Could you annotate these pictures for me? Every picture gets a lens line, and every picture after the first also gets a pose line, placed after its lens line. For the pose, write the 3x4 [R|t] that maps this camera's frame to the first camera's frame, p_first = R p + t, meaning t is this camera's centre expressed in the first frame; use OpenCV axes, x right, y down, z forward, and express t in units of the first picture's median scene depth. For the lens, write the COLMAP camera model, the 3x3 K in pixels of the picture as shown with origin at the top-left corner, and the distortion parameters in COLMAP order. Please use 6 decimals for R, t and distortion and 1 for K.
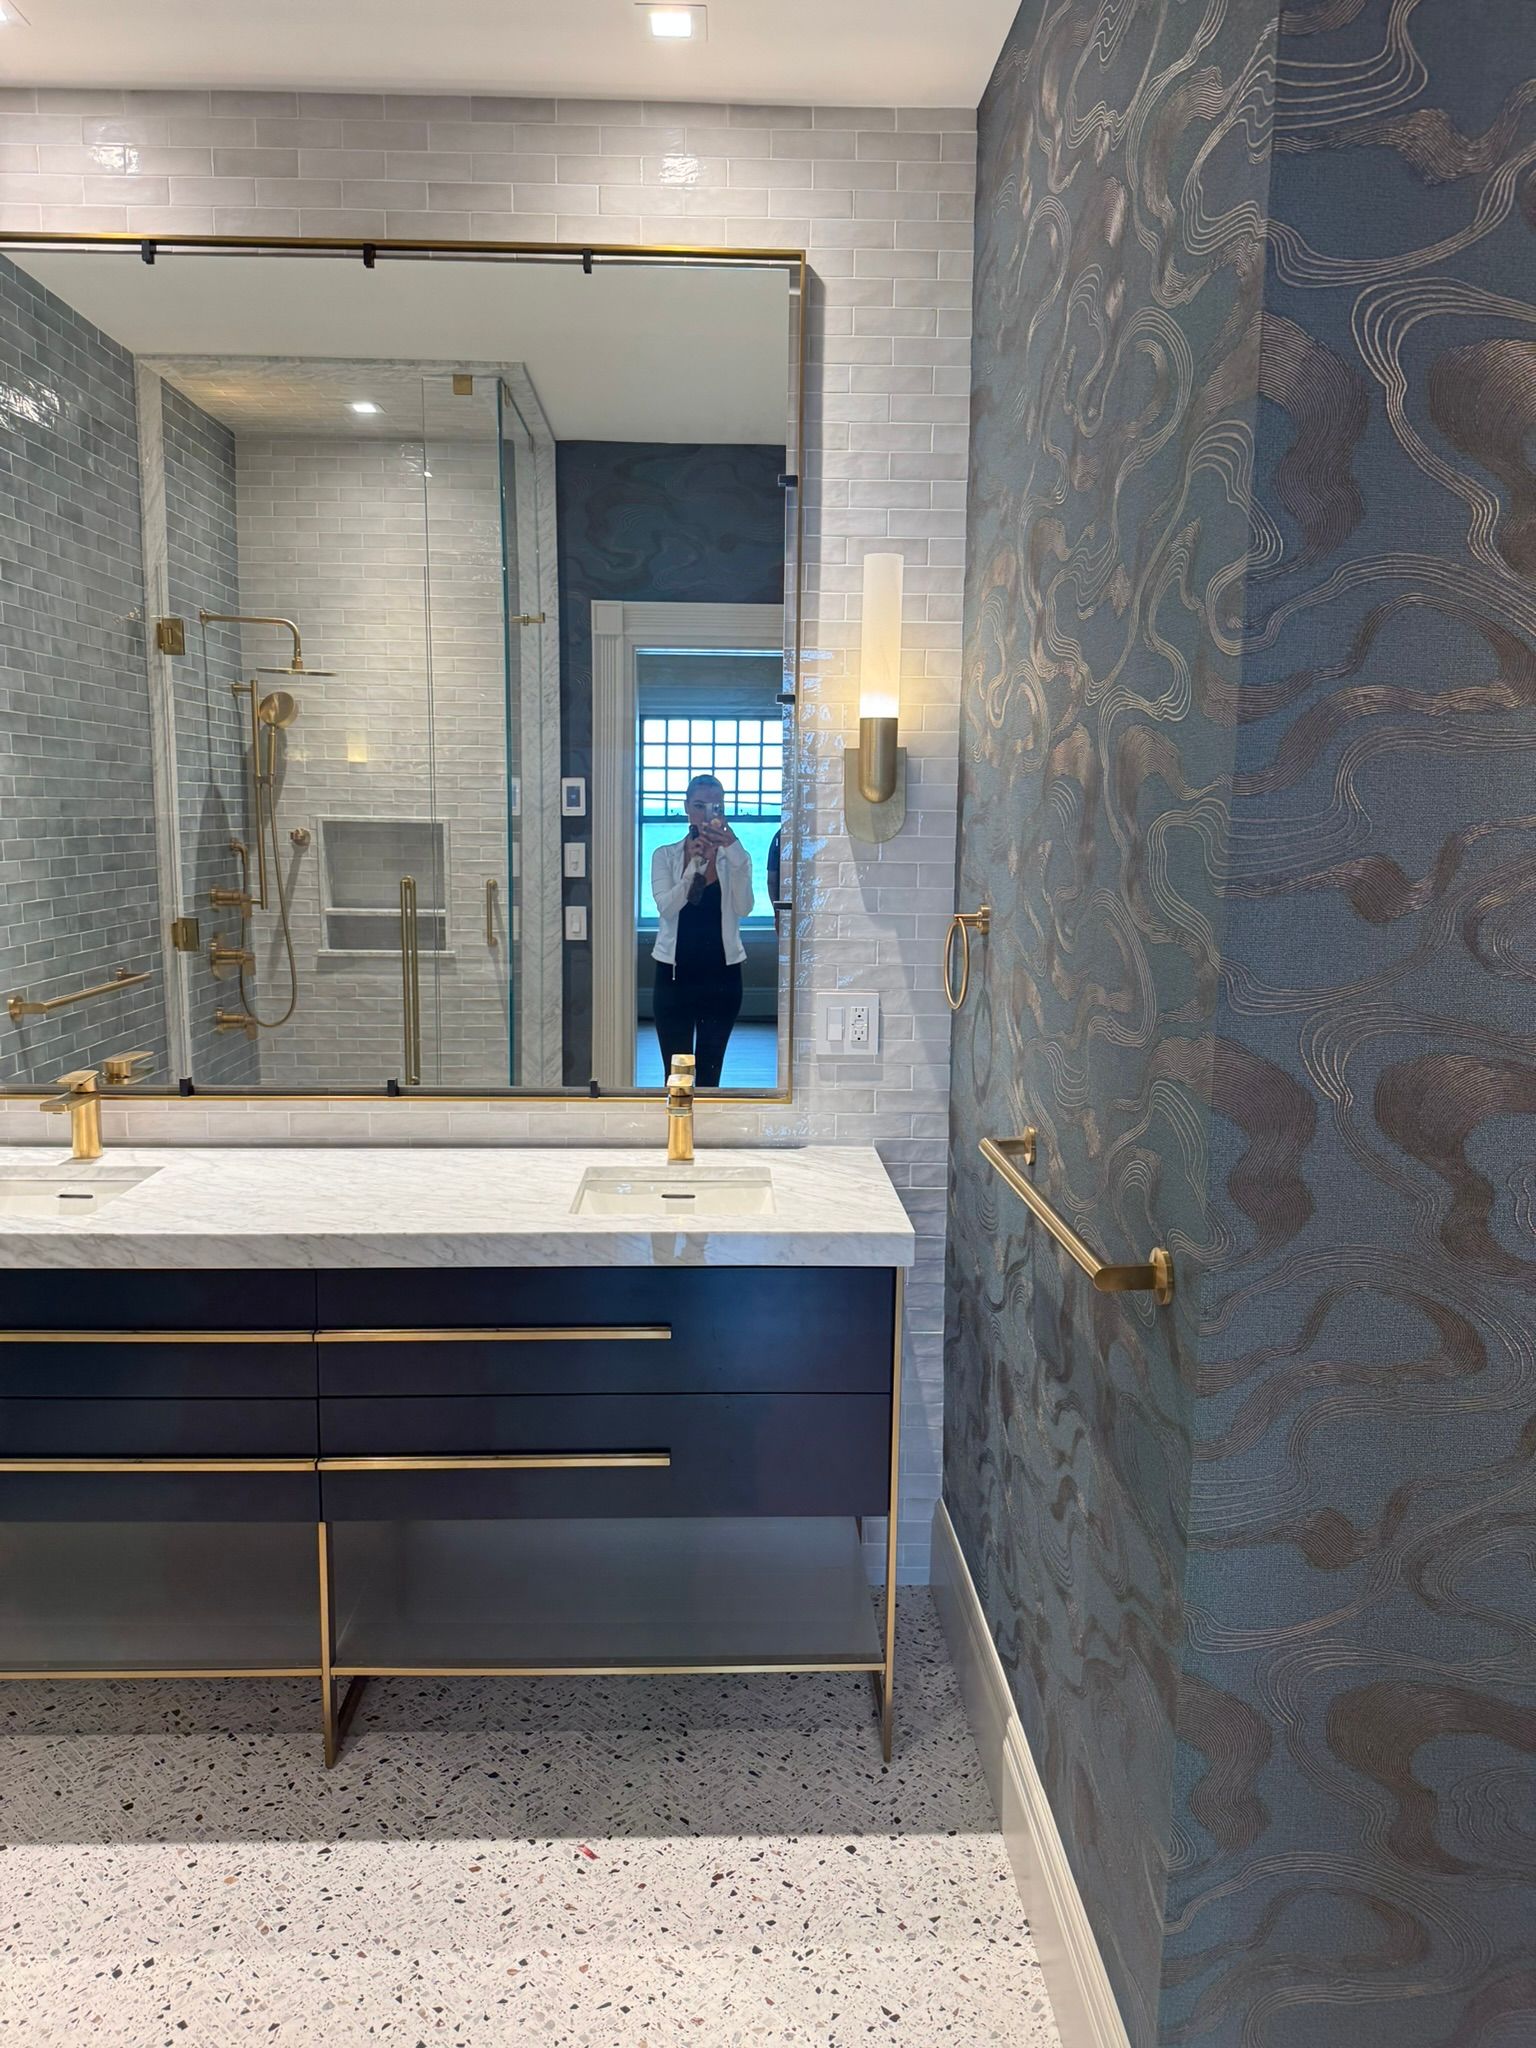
lens RADIAL K [[1551.4, 0, 769.7], [0, 1551.4, 1111.2], [0, 0, 1]] dist [-0.008287, -0.080554]
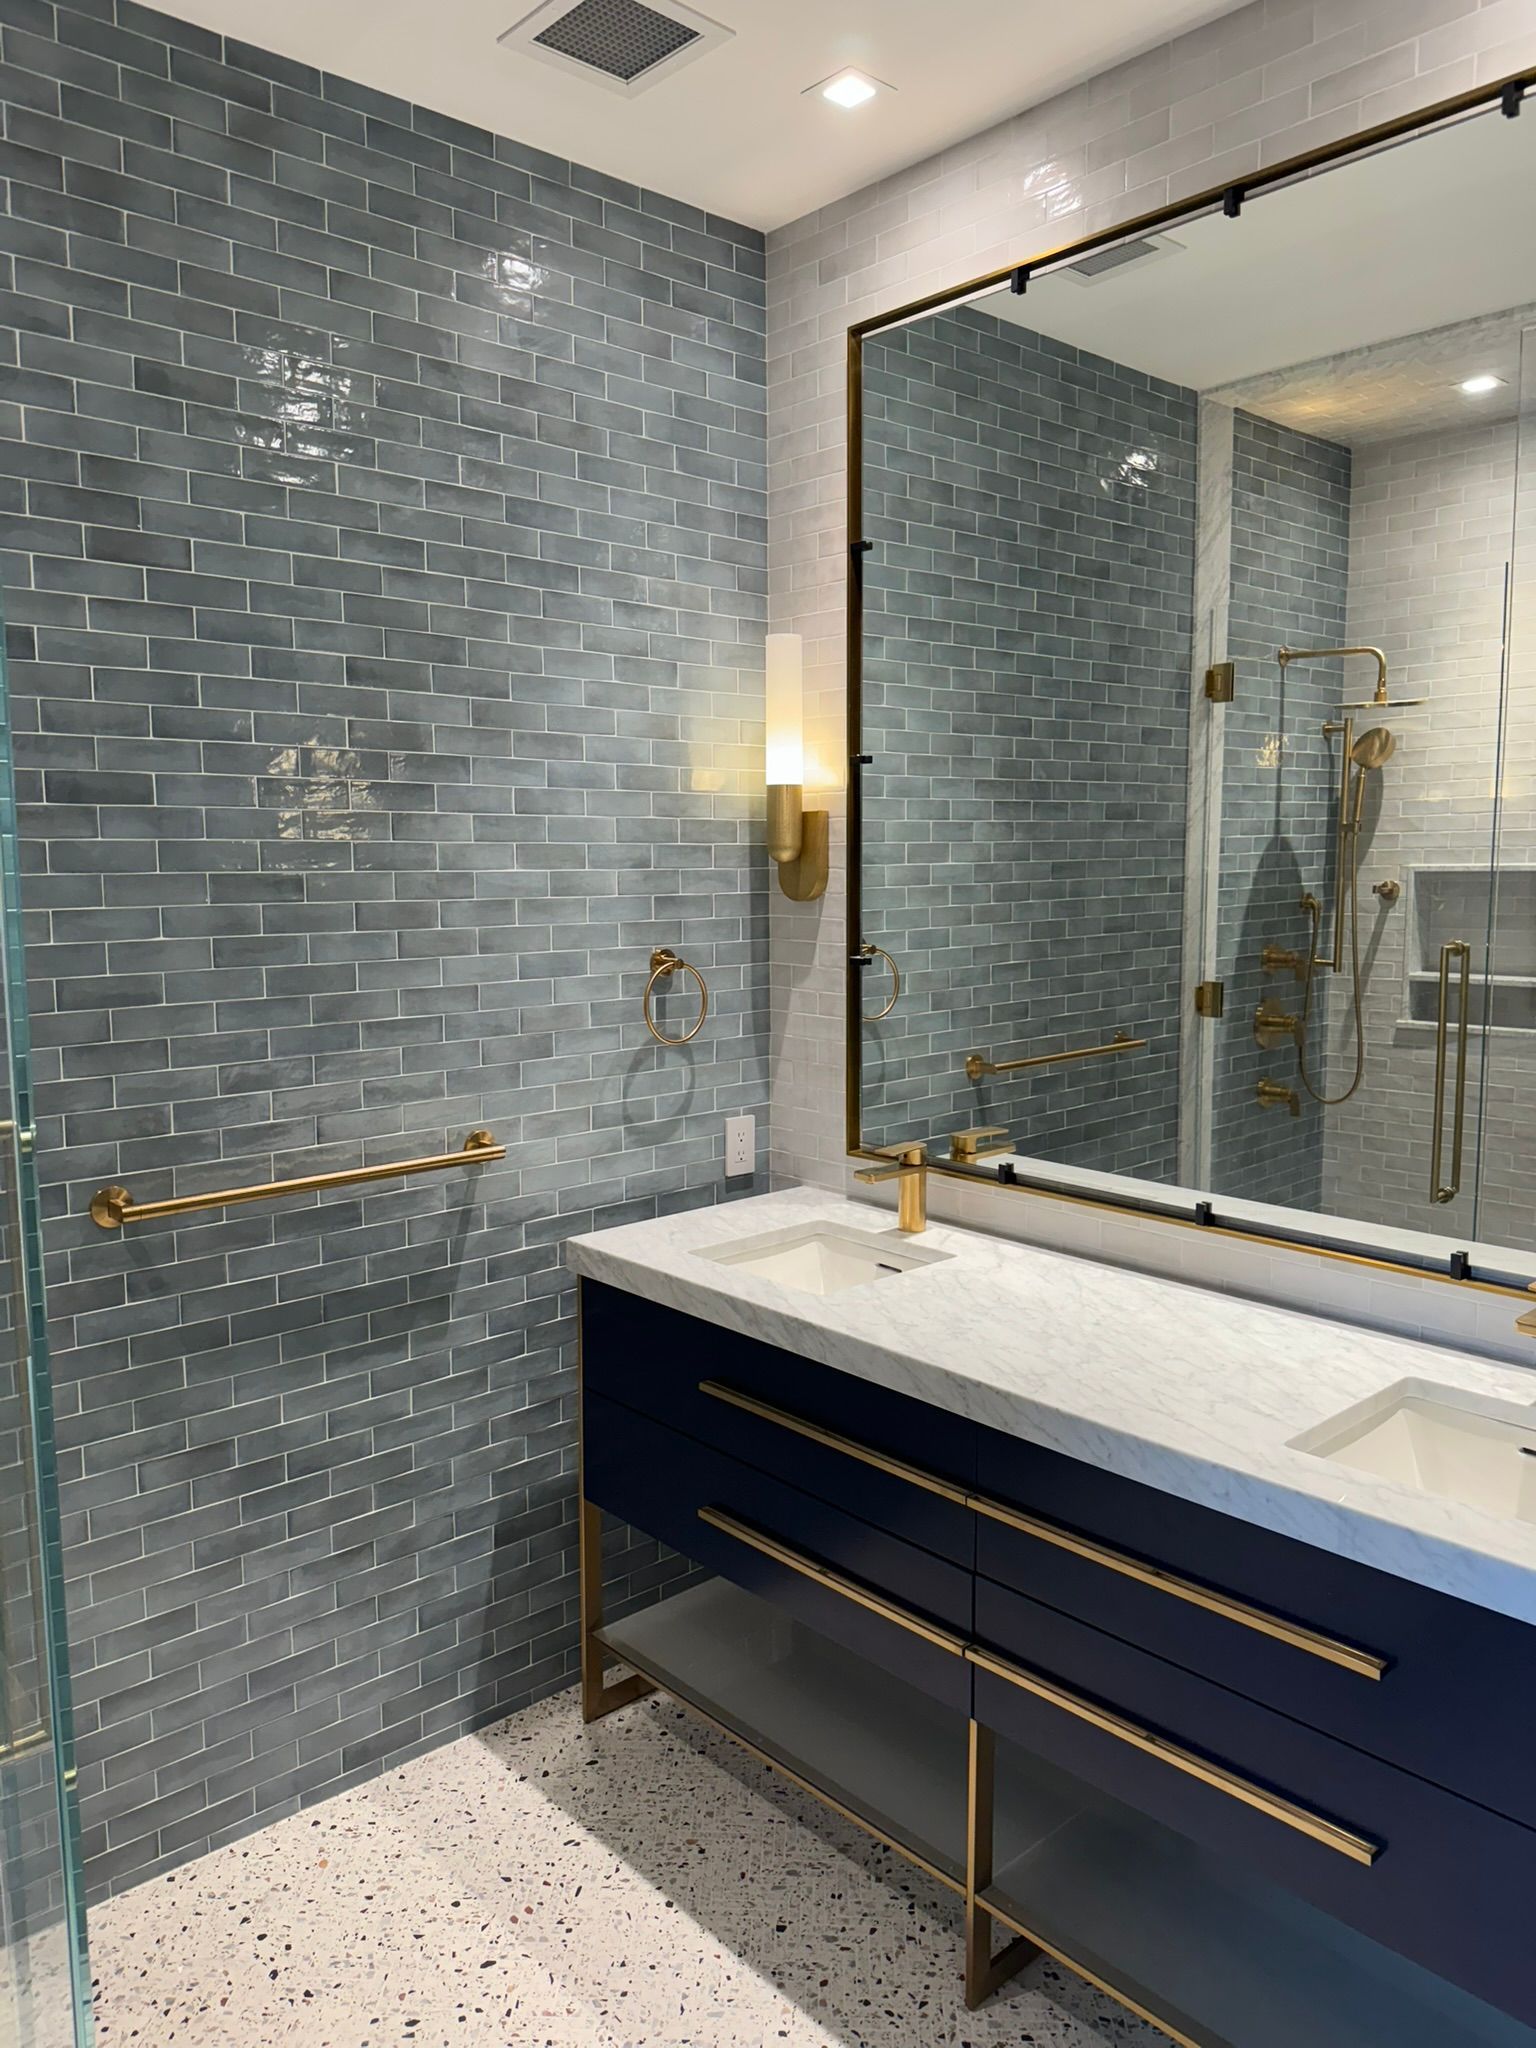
lens RADIAL K [[1450.1, 0, 768.0], [0, 1450.1, 1024.0], [0, 0, 1]] dist [-0.005392, -0.032131]
pose [[0.592613, 0.064622, -0.802891, 0.173460], [-0.120938, 0.992616, -0.009371, -0.061014], [0.796357, 0.102654, 0.596052, 0.281226]]
